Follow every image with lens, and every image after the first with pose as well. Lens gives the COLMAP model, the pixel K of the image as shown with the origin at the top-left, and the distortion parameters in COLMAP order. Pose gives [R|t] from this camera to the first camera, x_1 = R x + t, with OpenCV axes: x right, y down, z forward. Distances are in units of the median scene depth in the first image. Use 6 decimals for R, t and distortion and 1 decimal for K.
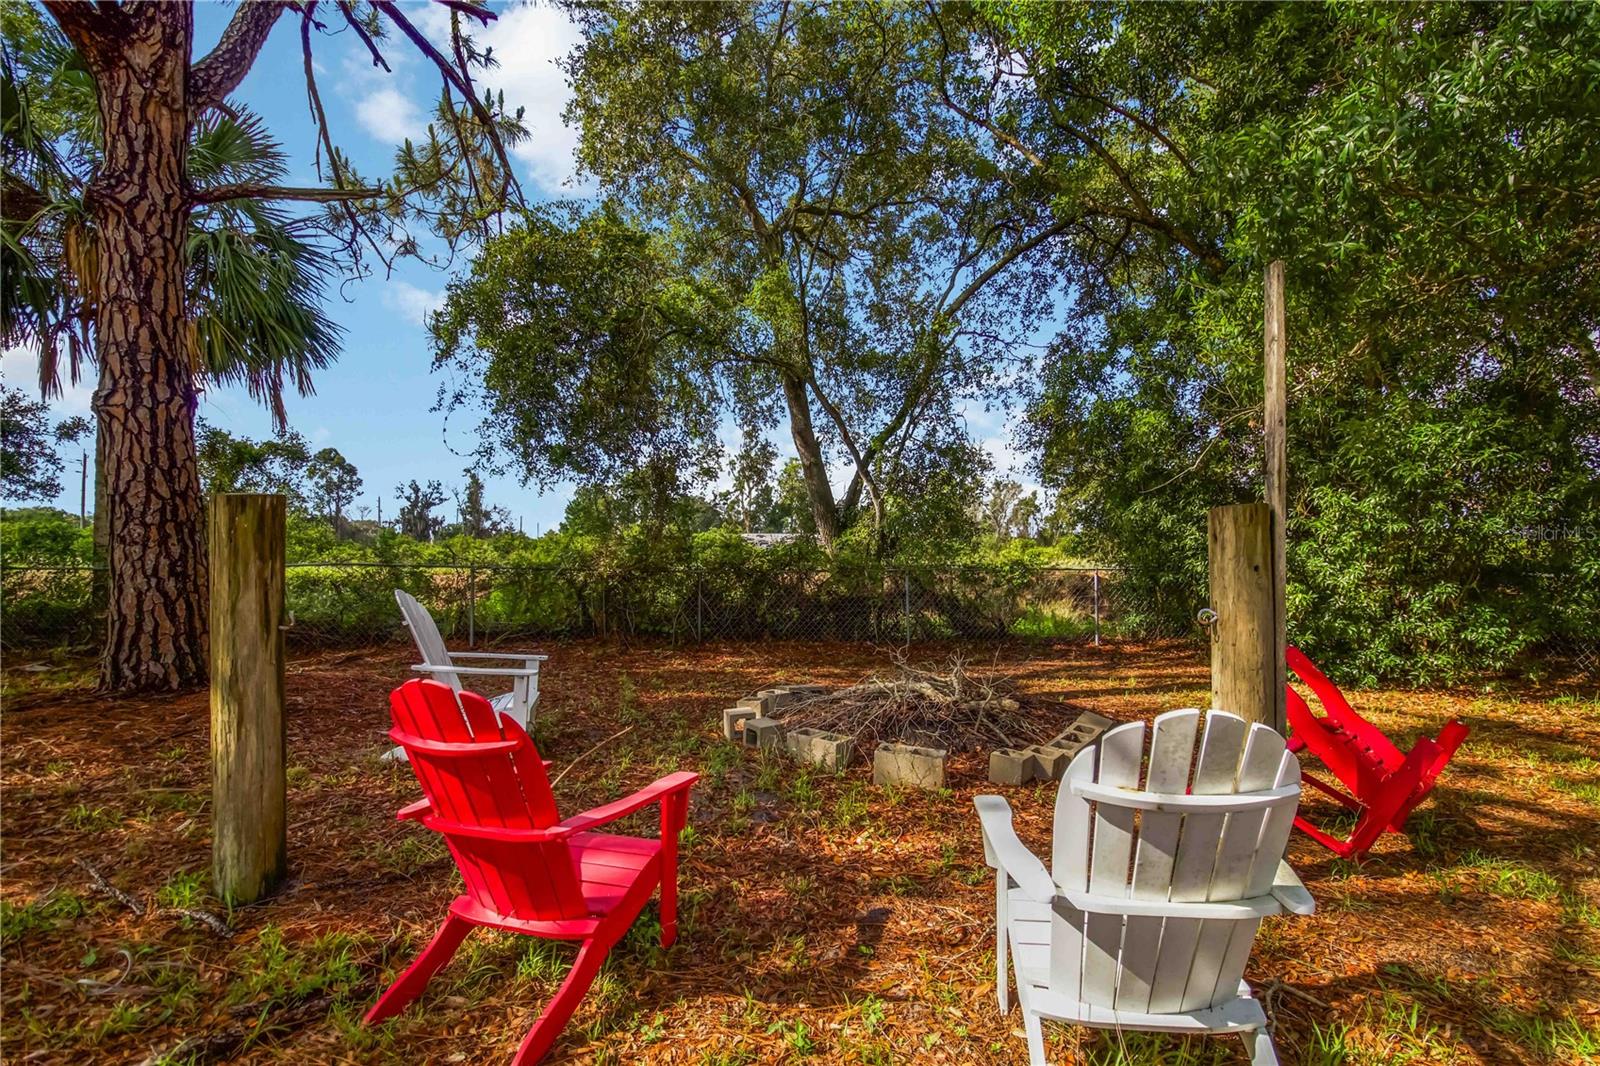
lens RADIAL K [[740.7, 0, 807.2], [0, 740.7, 547.5], [0, 0, 1]] dist [-0.000382, -0.003550]
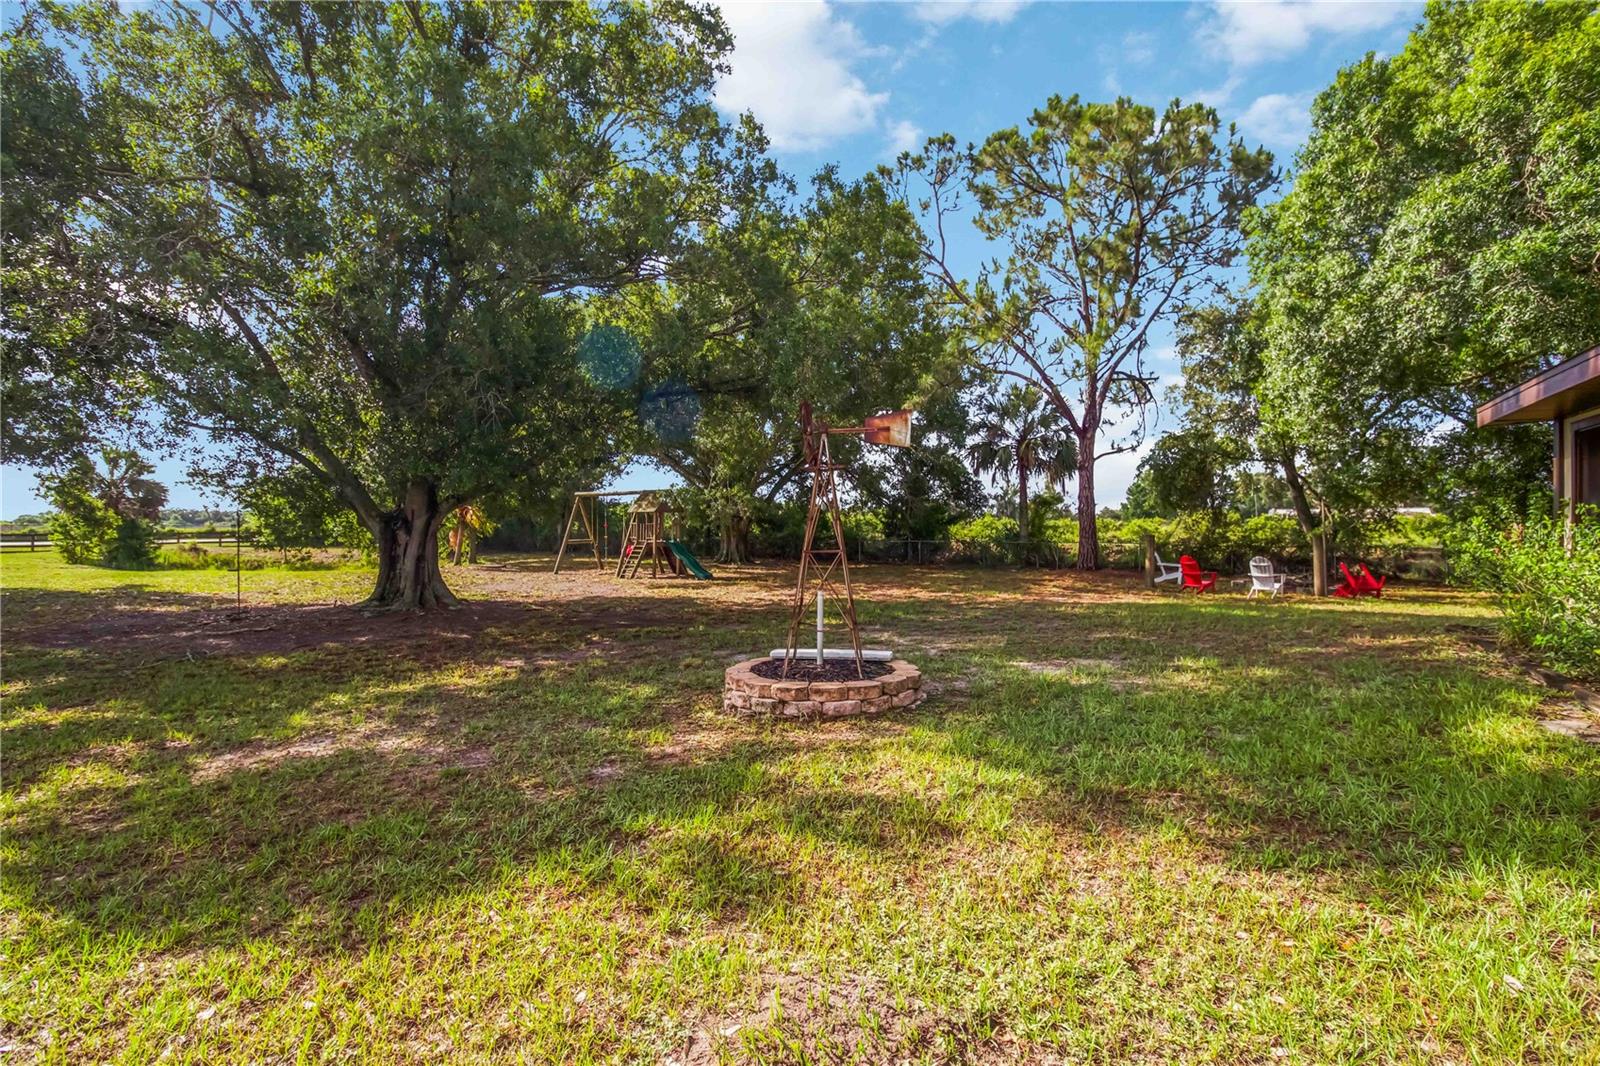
lens RADIAL K [[740.7, 0, 807.2], [0, 740.7, 547.5], [0, 0, 1]] dist [-0.000382, -0.003550]
pose [[0.762413, 0.009536, -0.647021, 0.044345], [0.013894, 0.999420, 0.031103, -0.007377], [0.646942, -0.032703, 0.761838, -0.215813]]
